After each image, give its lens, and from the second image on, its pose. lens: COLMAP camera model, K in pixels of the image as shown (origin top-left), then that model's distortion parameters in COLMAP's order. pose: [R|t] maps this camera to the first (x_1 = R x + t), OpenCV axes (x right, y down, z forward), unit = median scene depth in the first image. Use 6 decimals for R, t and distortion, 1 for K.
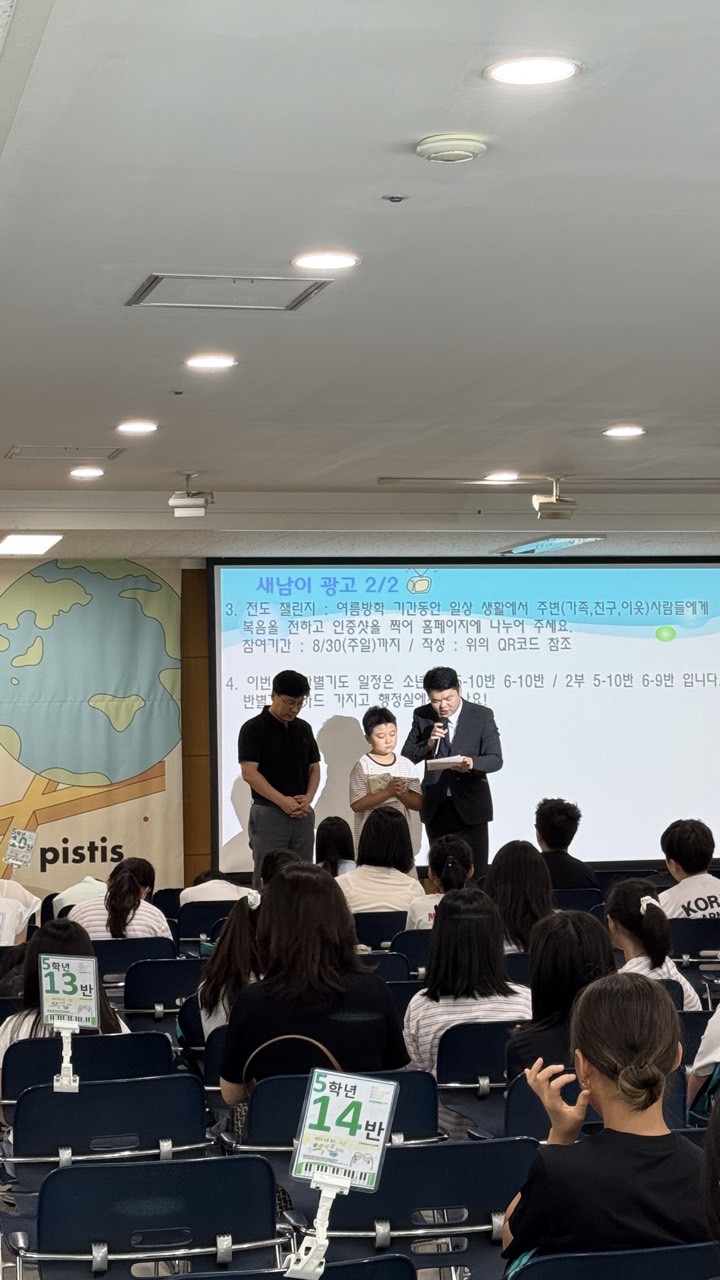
lens RADIAL K [[2405.6, 0, 358.9], [0, 2405.6, 633.6], [0, 0, 1]] dist [-0.029052, 0.000000]
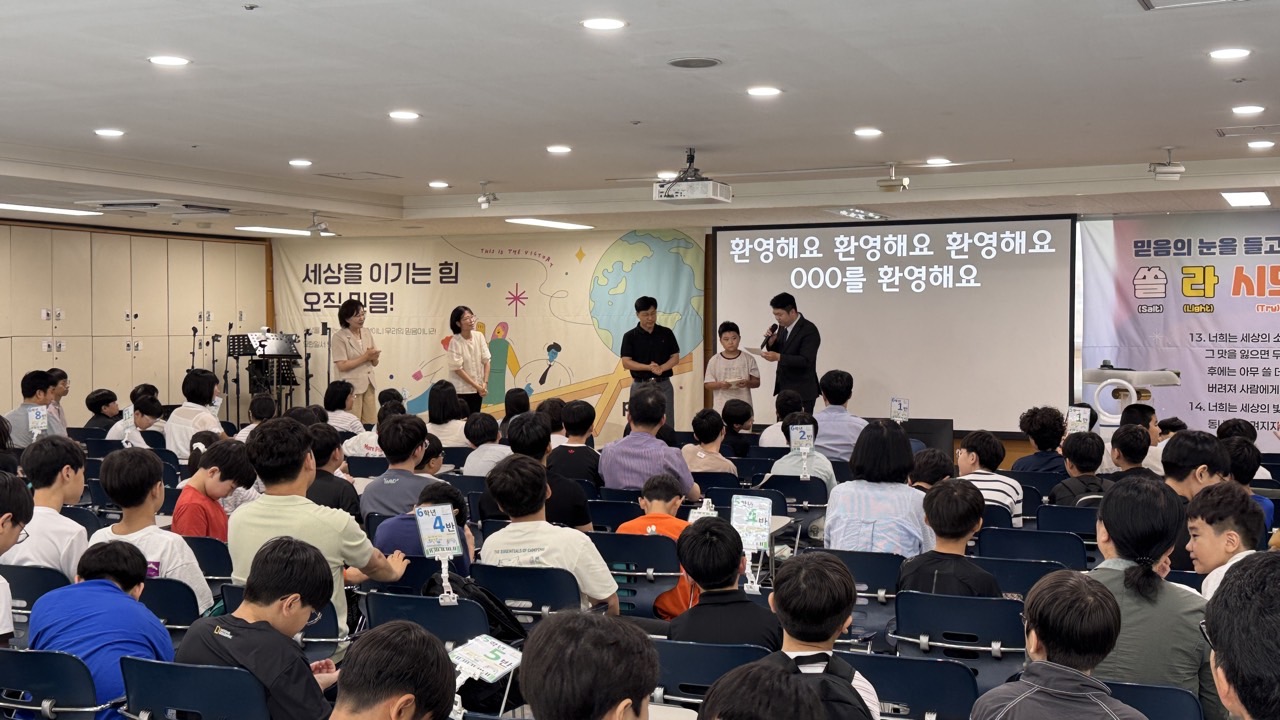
lens RADIAL K [[1444.9, 0, 645.5], [0, 1444.9, 370.6], [0, 0, 1]] dist [0.056586, 0.000000]
pose [[0.785055, 0.035931, -0.618383, 0.504004], [0.012182, 0.997228, 0.073409, -0.007204], [0.619306, -0.065163, 0.782441, 0.218182]]
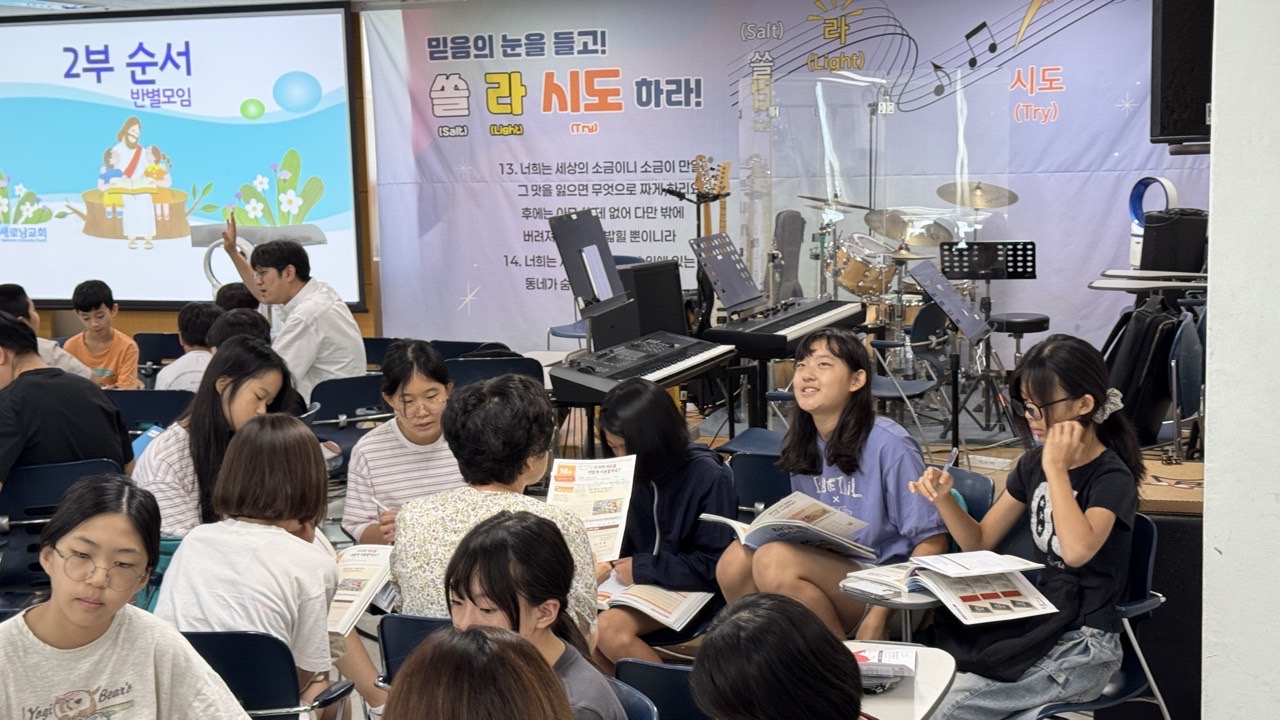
lens RADIAL K [[1850.4, 0, 653.4], [0, 1850.4, 403.3], [0, 0, 1]] dist [0.140225, 0.000000]
pose [[0.840556, 0.070980, -0.537054, 0.731108], [0.031904, 0.983172, 0.179876, -0.003540], [0.540784, -0.168330, 0.824146, 0.431818]]
